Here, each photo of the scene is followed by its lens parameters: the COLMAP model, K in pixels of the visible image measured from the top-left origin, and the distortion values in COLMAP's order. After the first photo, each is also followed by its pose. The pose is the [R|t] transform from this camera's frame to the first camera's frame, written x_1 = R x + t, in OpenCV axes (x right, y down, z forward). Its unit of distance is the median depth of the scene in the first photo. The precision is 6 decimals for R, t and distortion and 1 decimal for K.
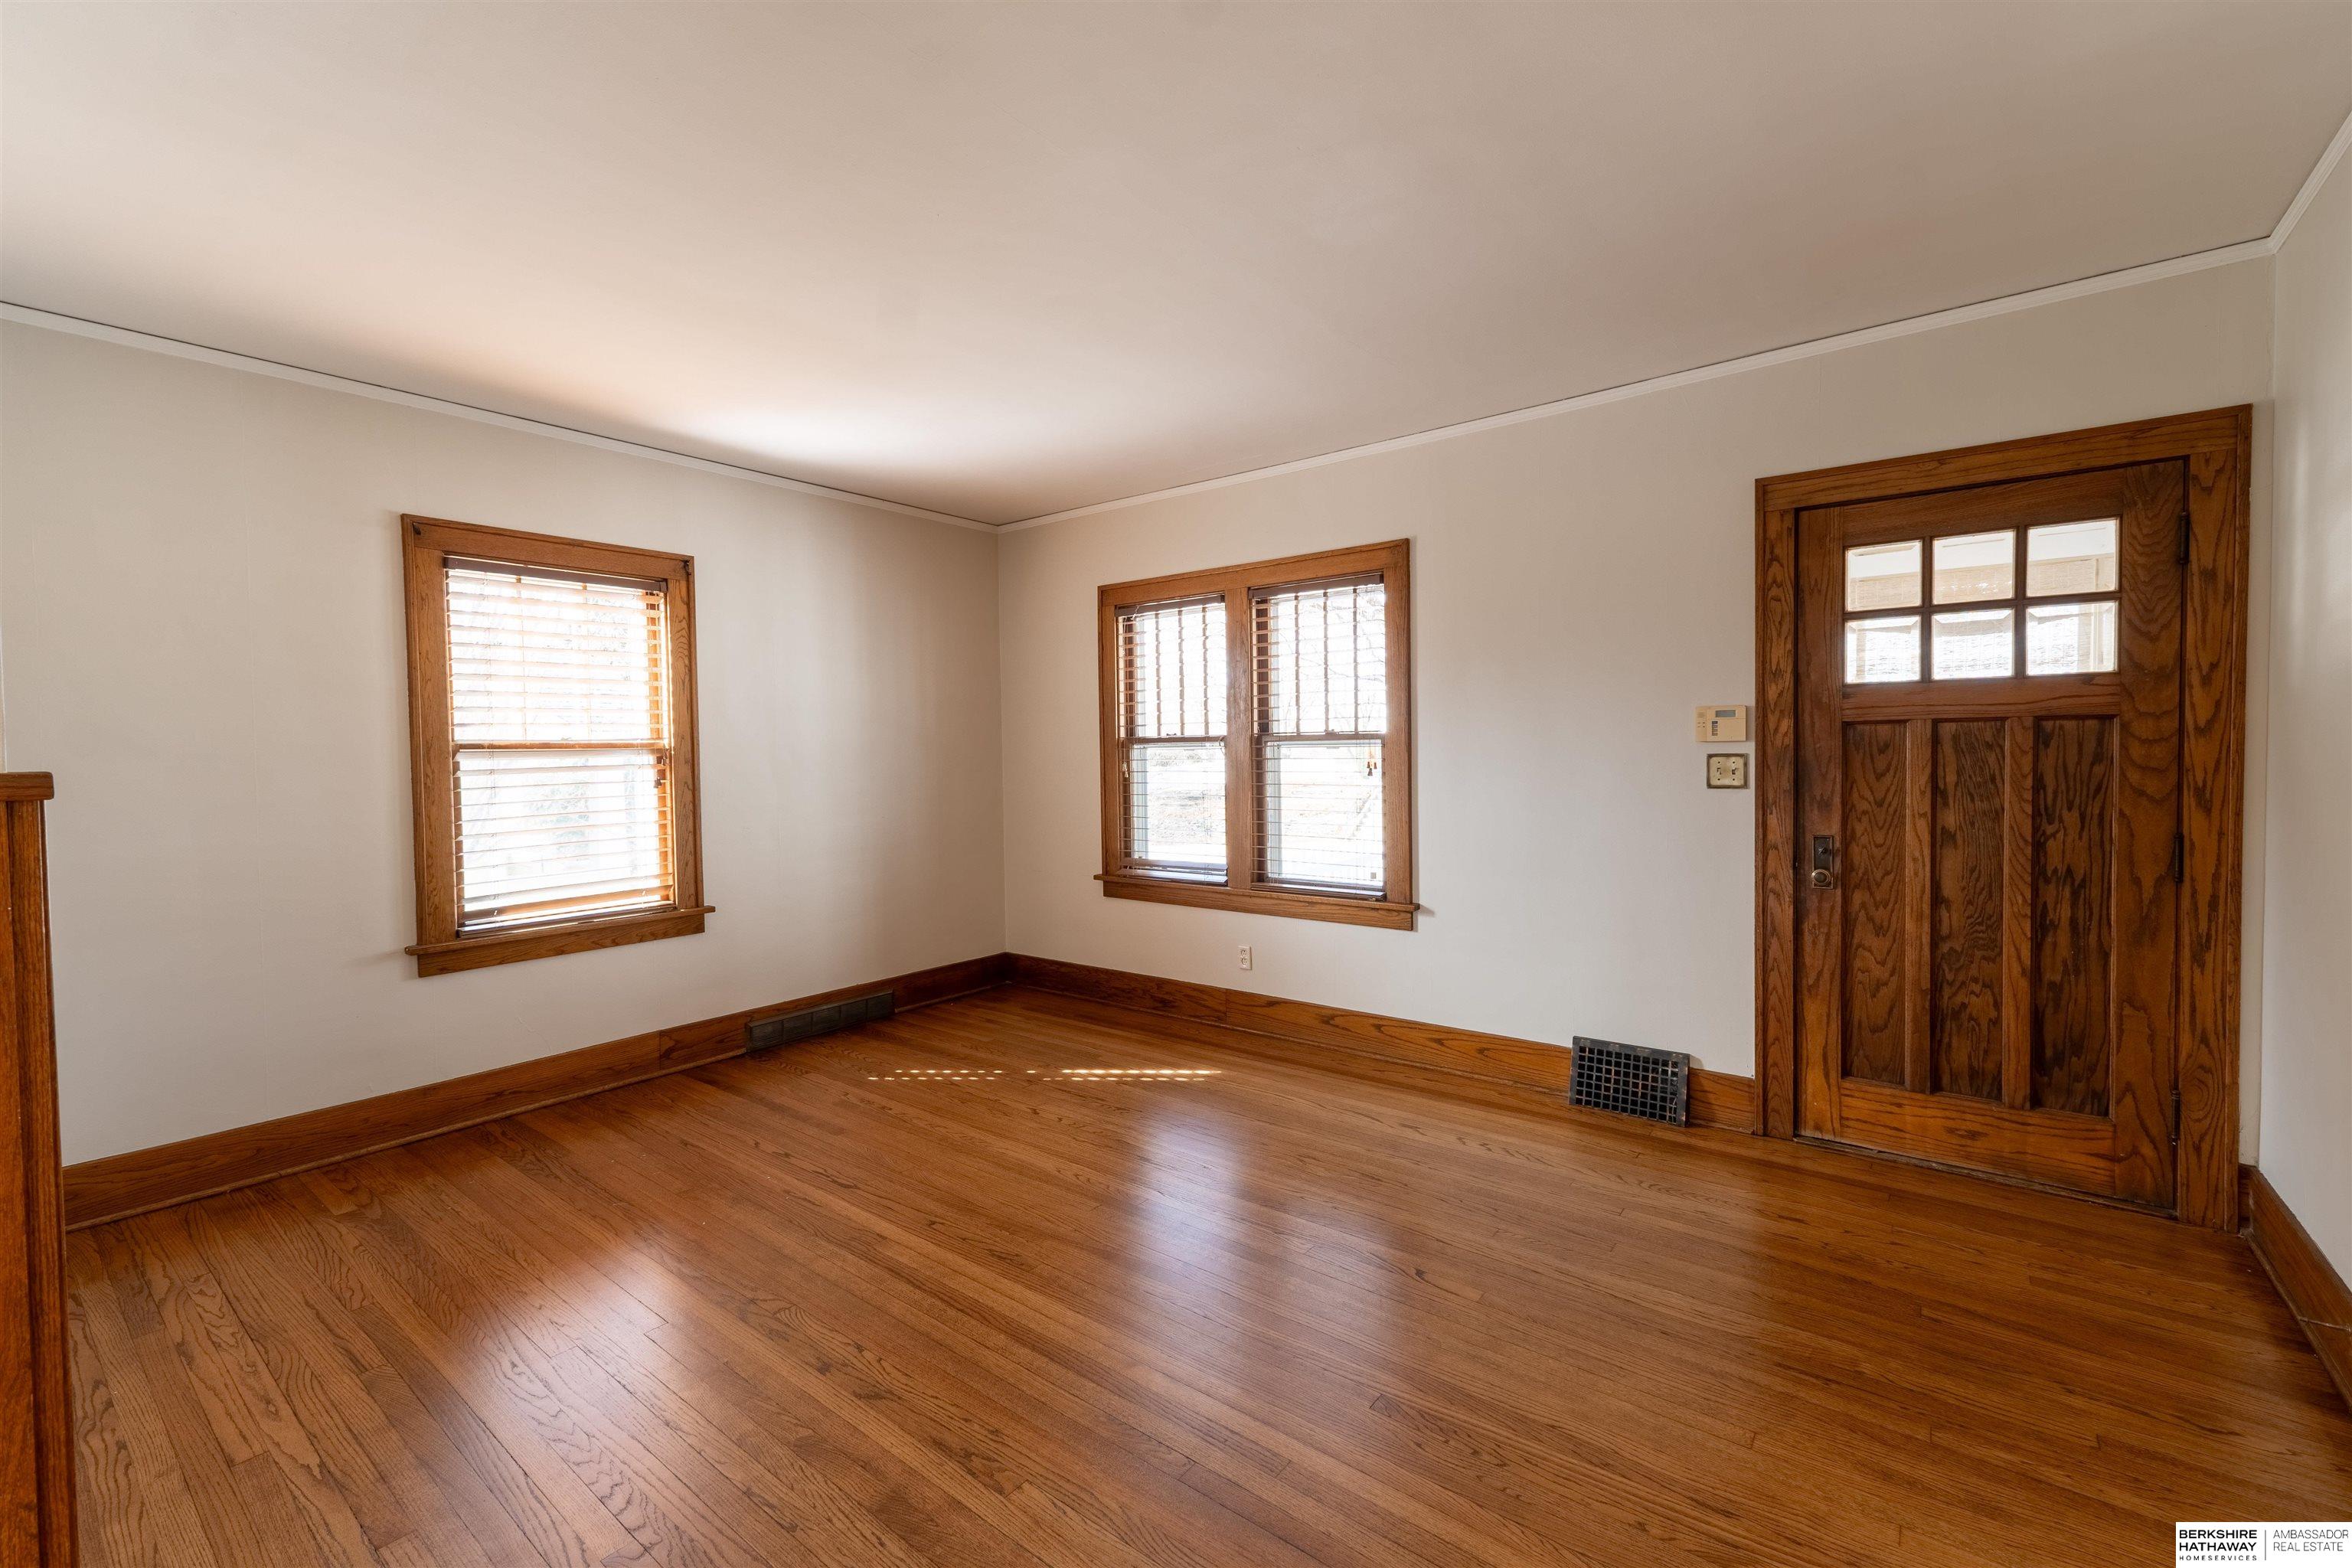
lens RADIAL K [[983.9, 0, 1167.1], [0, 983.9, 774.7], [0, 0, 1]] dist [0.007543, -0.001072]
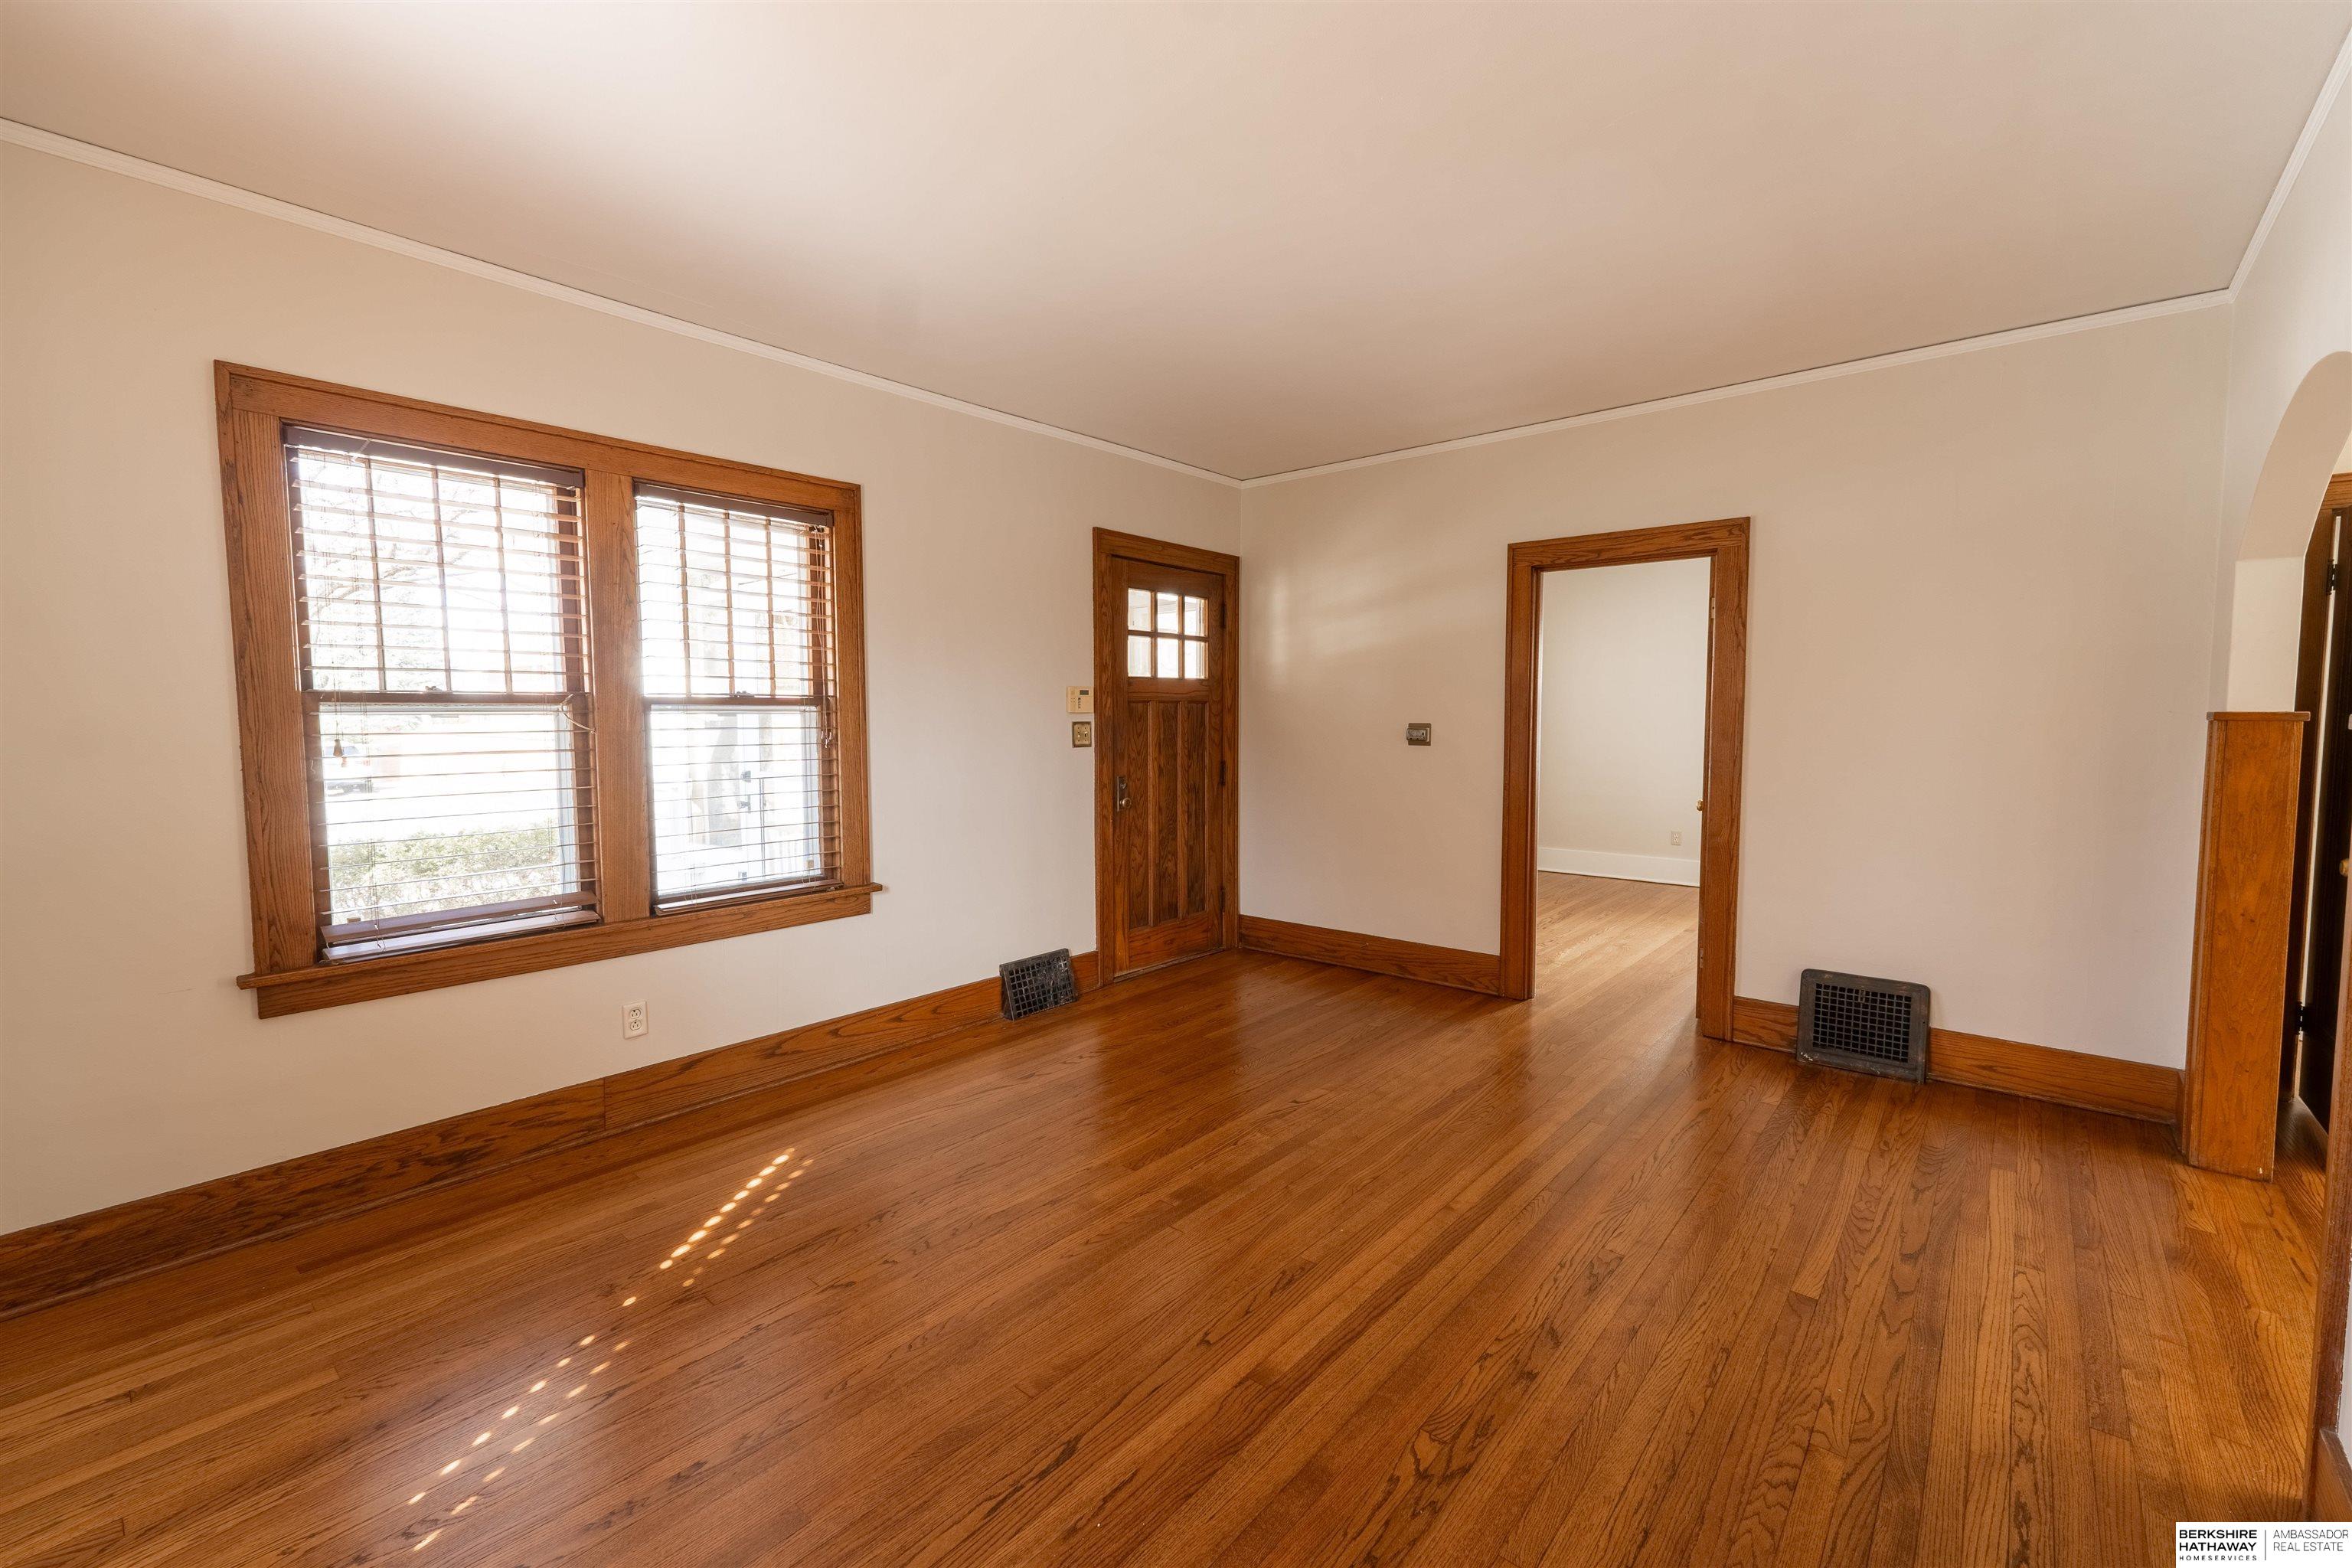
lens RADIAL K [[983.9, 0, 1178.0], [0, 983.9, 772.7], [0, 0, 1]] dist [0.007543, -0.001072]
pose [[0.043317, -0.047239, 0.997944, -0.779518], [0.027938, 0.998548, 0.046055, -0.009624], [-0.998671, 0.025885, 0.044574, 0.786847]]
